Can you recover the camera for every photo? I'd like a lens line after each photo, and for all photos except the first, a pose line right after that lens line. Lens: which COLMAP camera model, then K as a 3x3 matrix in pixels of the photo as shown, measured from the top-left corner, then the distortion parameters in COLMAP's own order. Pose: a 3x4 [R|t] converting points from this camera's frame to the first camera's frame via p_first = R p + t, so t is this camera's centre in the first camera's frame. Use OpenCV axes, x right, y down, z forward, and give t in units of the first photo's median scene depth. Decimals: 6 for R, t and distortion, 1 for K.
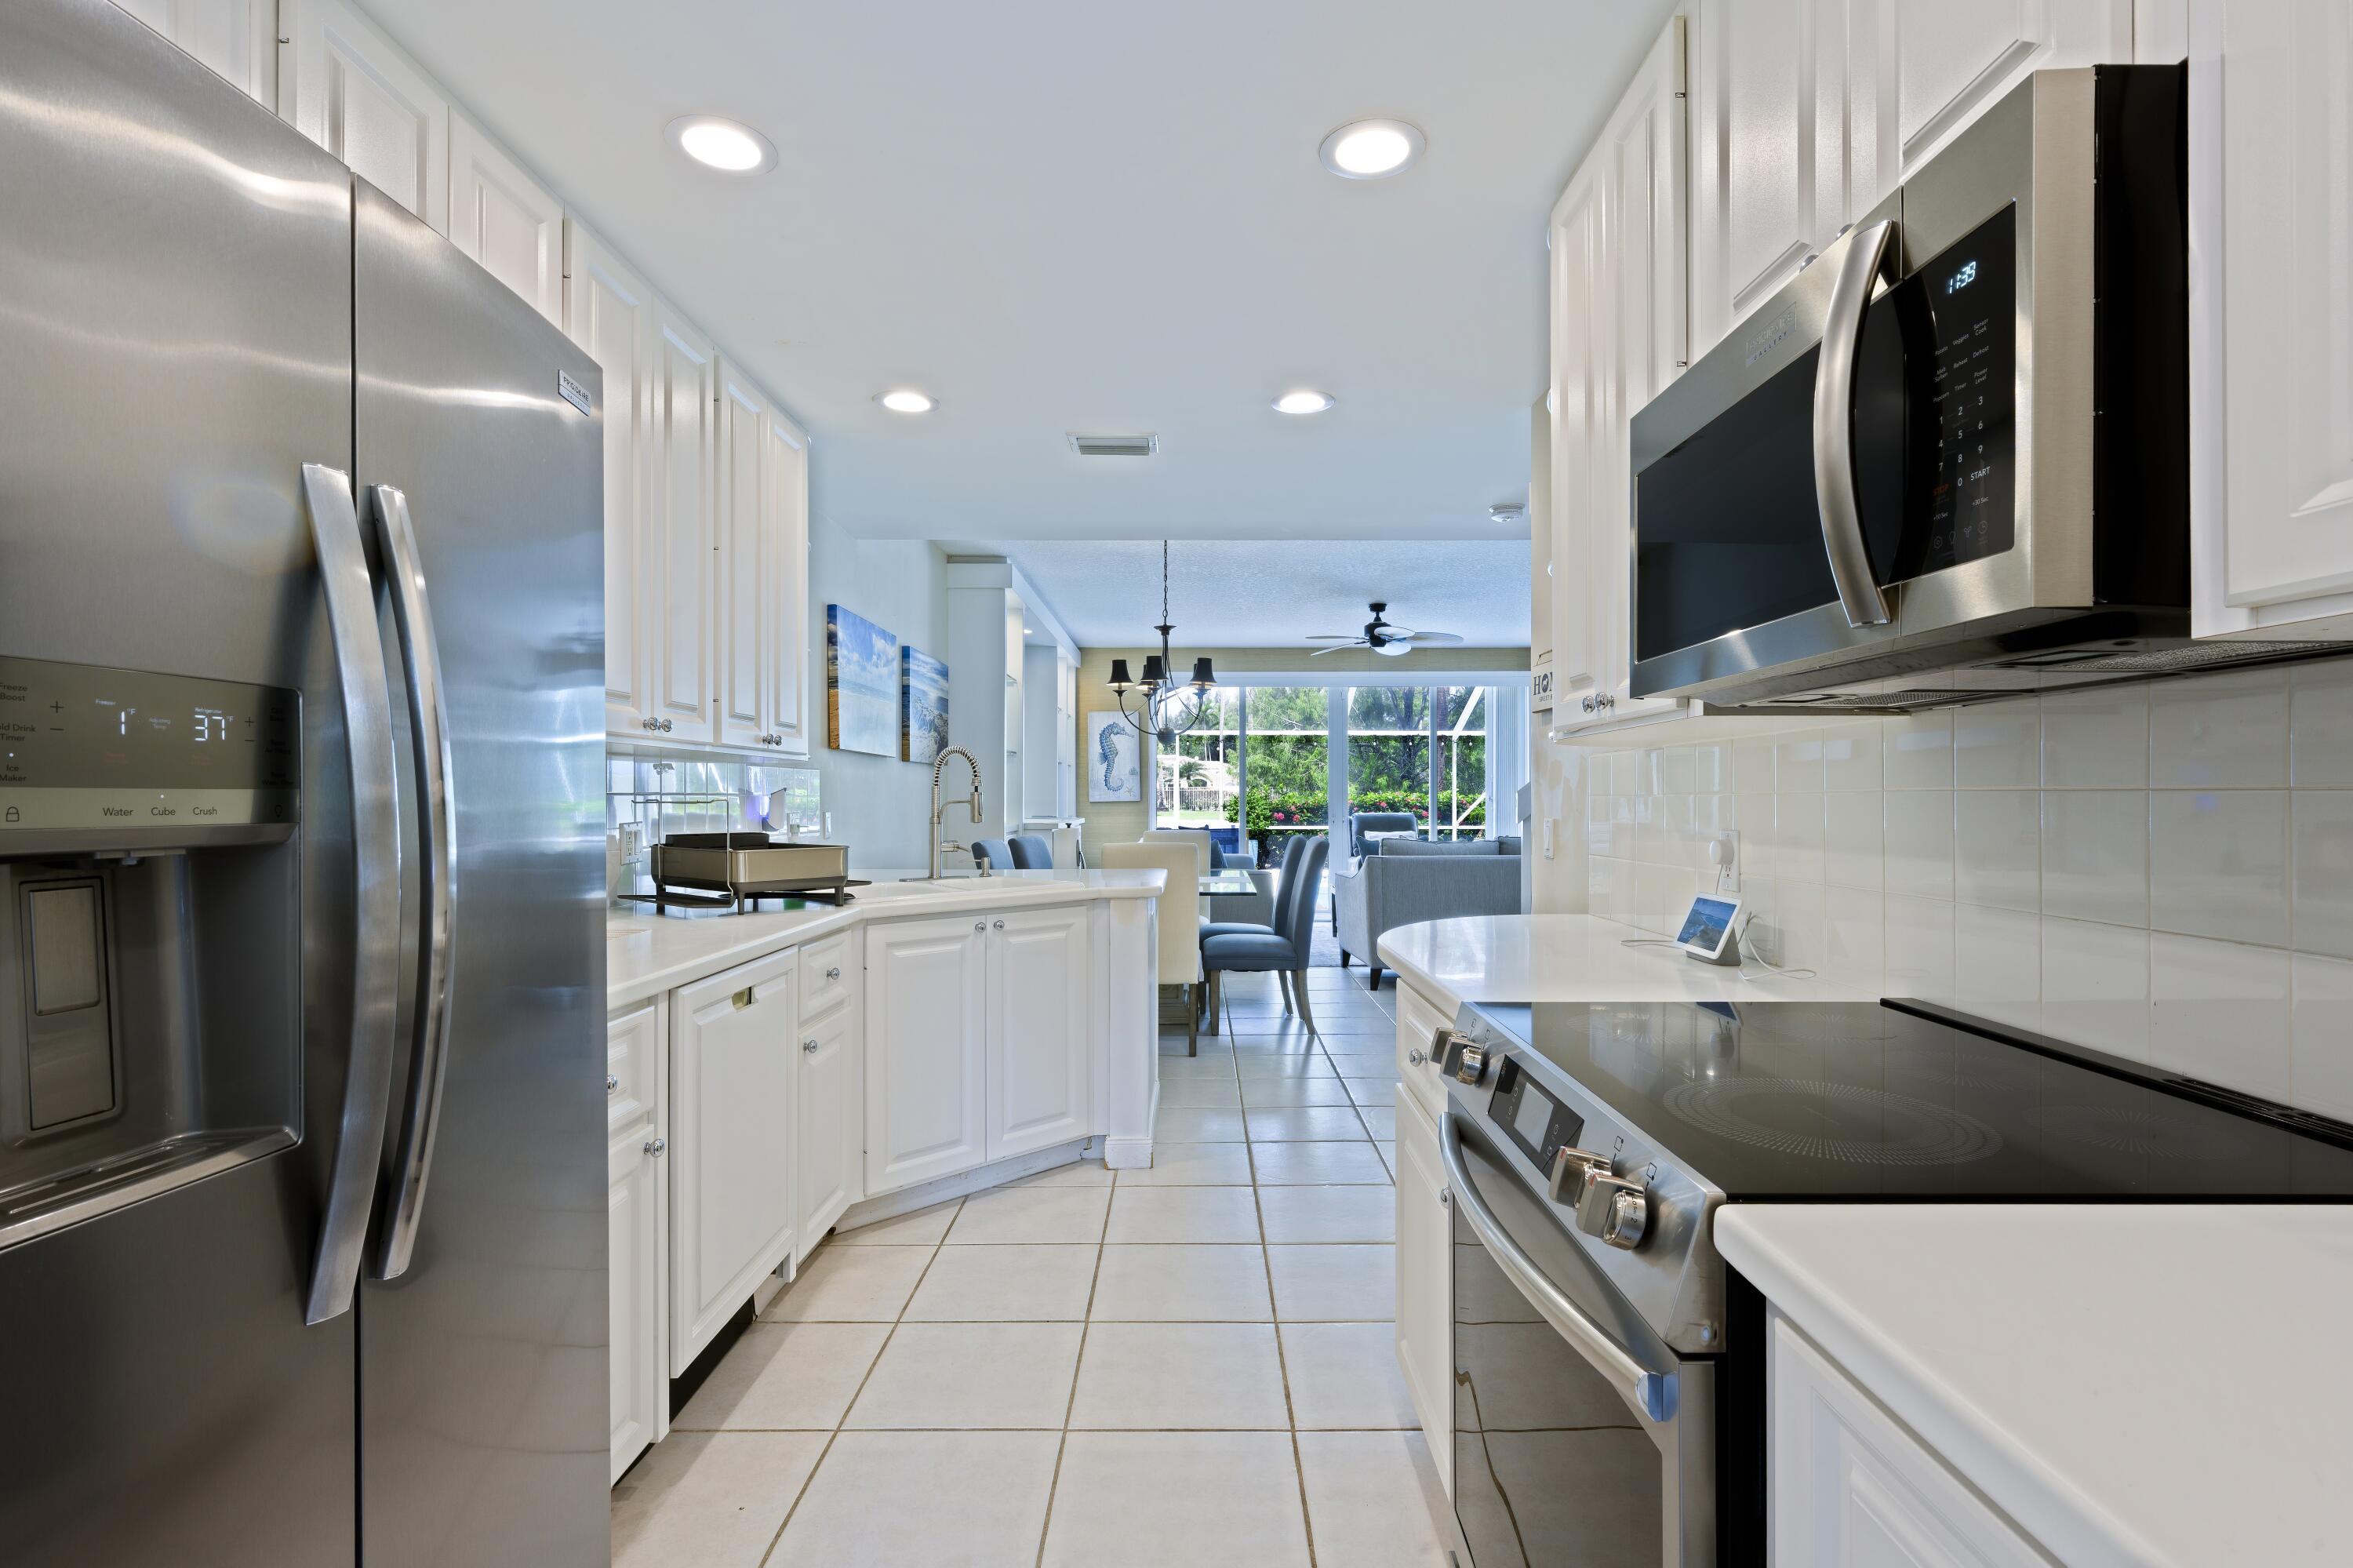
lens RADIAL K [[1109.1, 0, 1176.0], [0, 1109.1, 792.9], [0, 0, 1]] dist [0.001600, 0.000010]
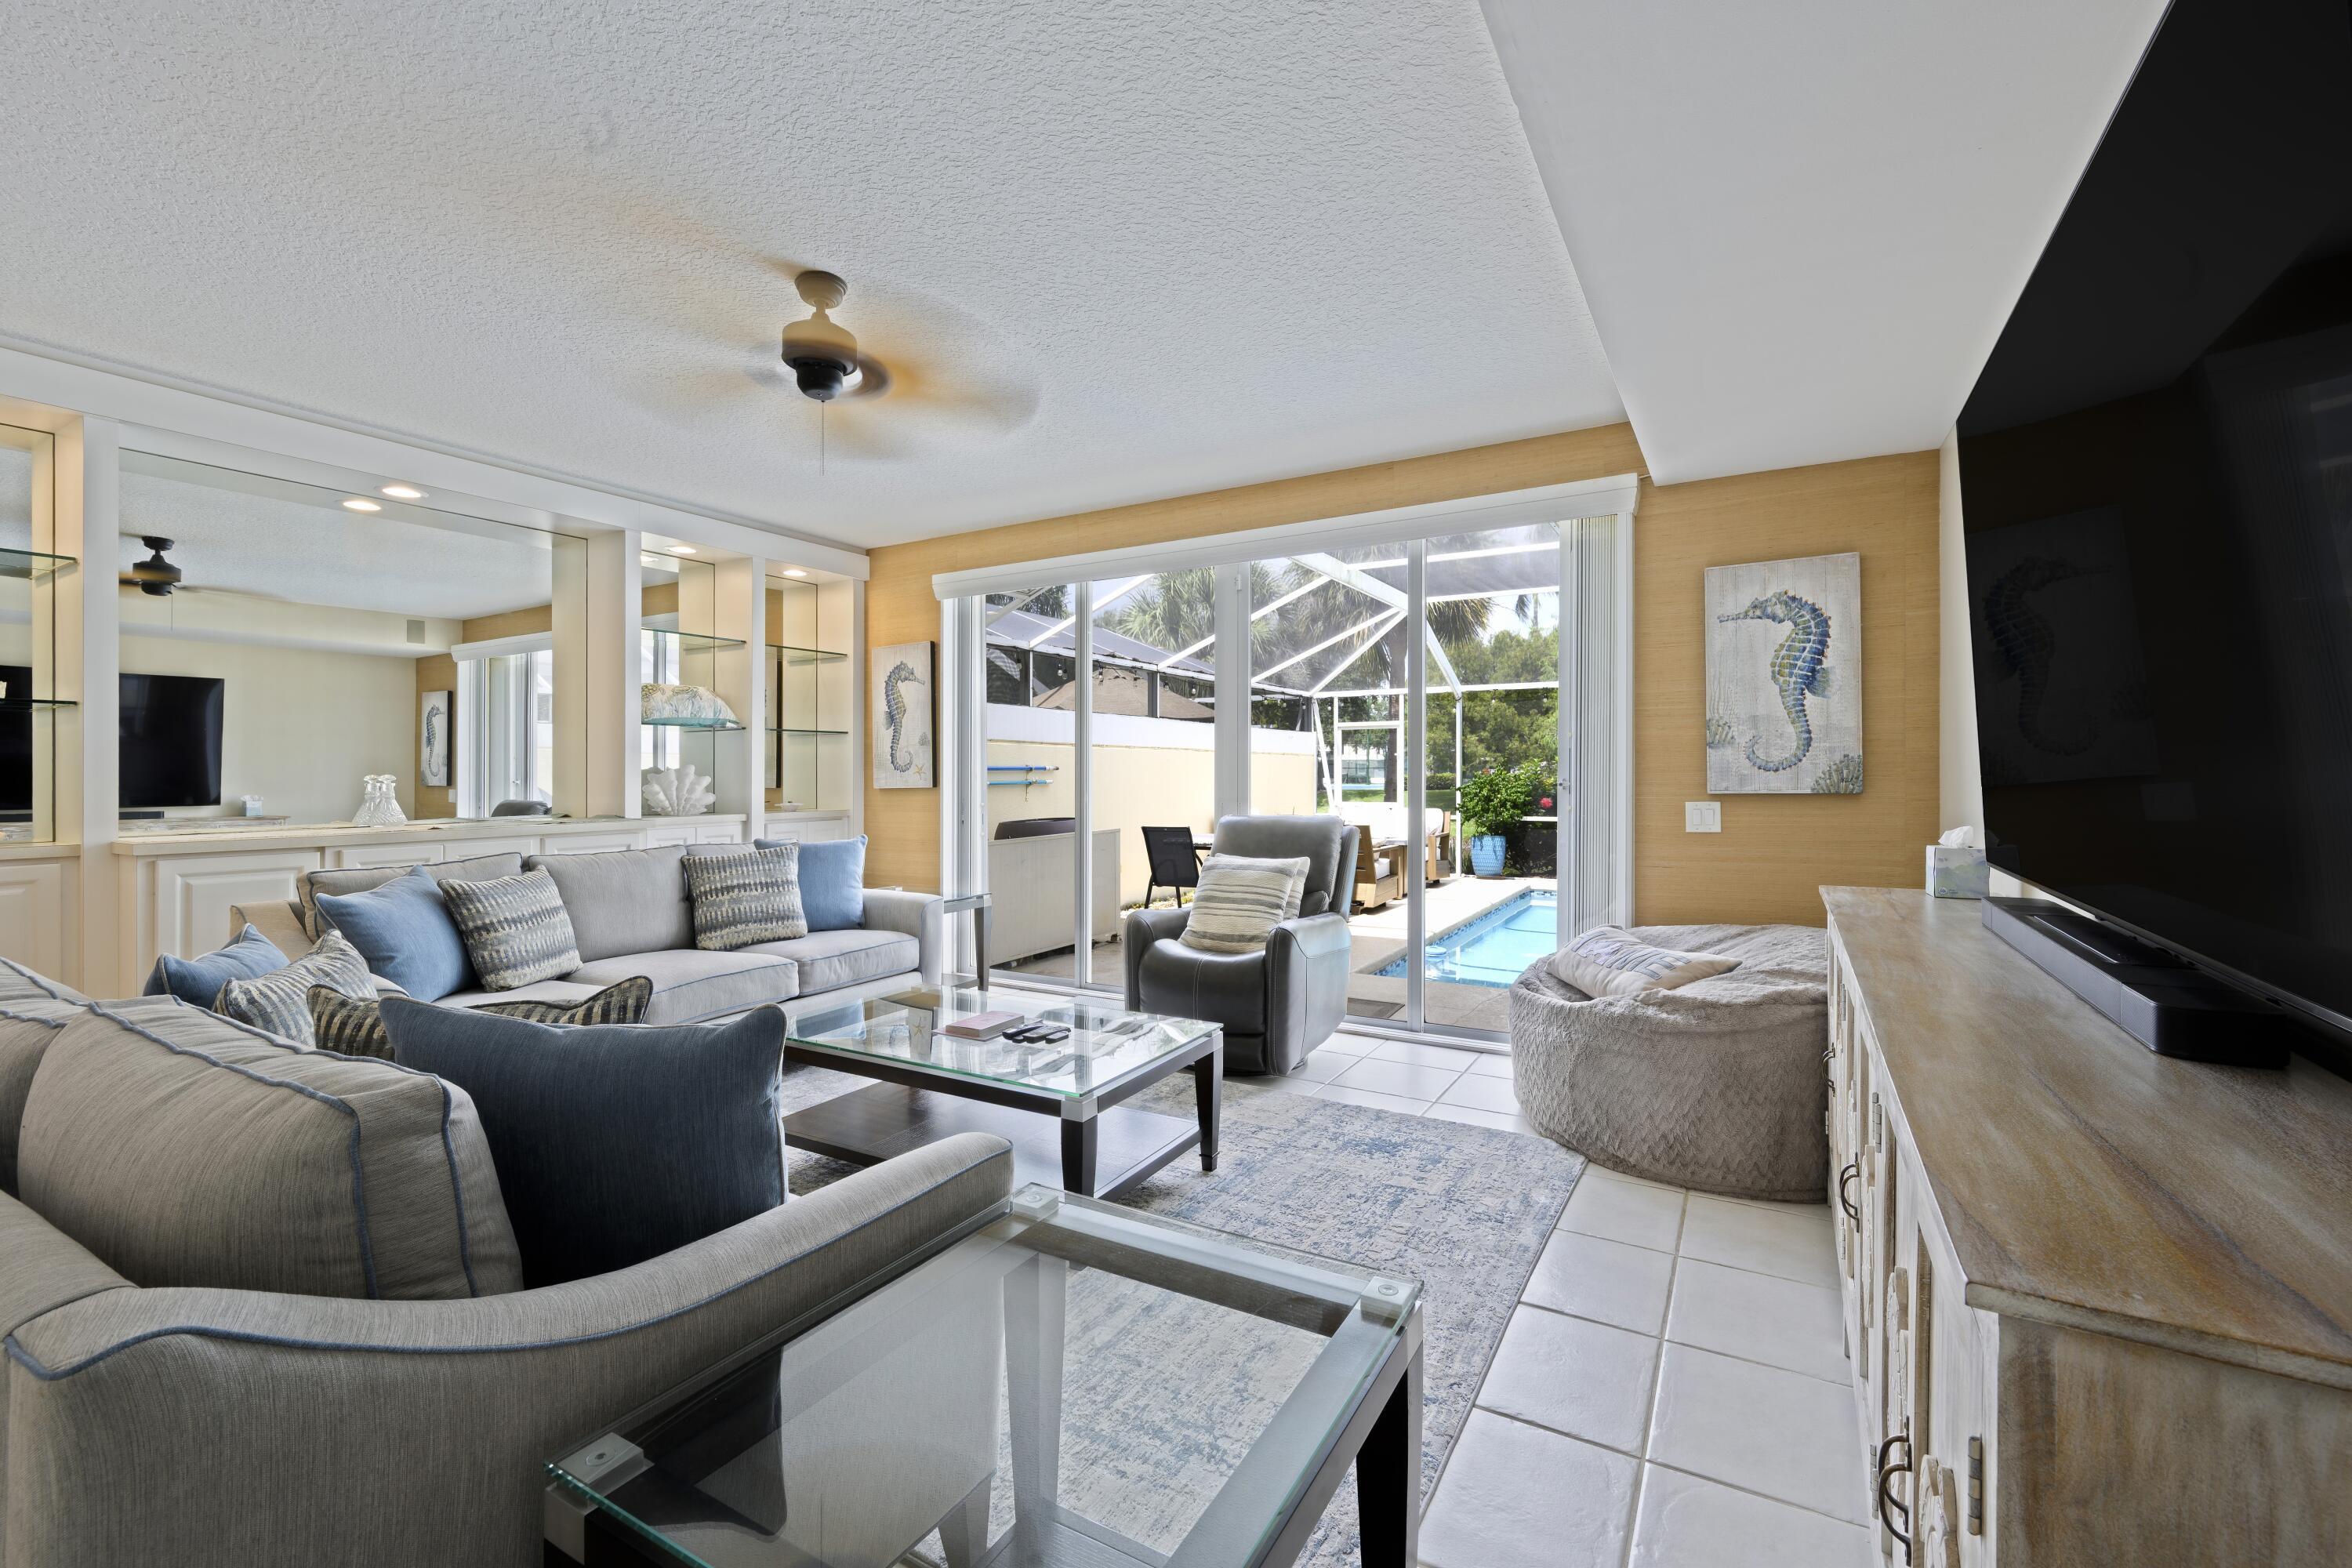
lens RADIAL K [[989.7, 0, 1172.1], [0, 989.7, 779.6], [0, 0, 1]] dist [0.001657, -0.000372]
pose [[0.878109, 0.001179, -0.478460, 0.281864], [0.004065, 0.999942, 0.009924, -0.002027], [0.478444, -0.010659, 0.878053, 0.479728]]
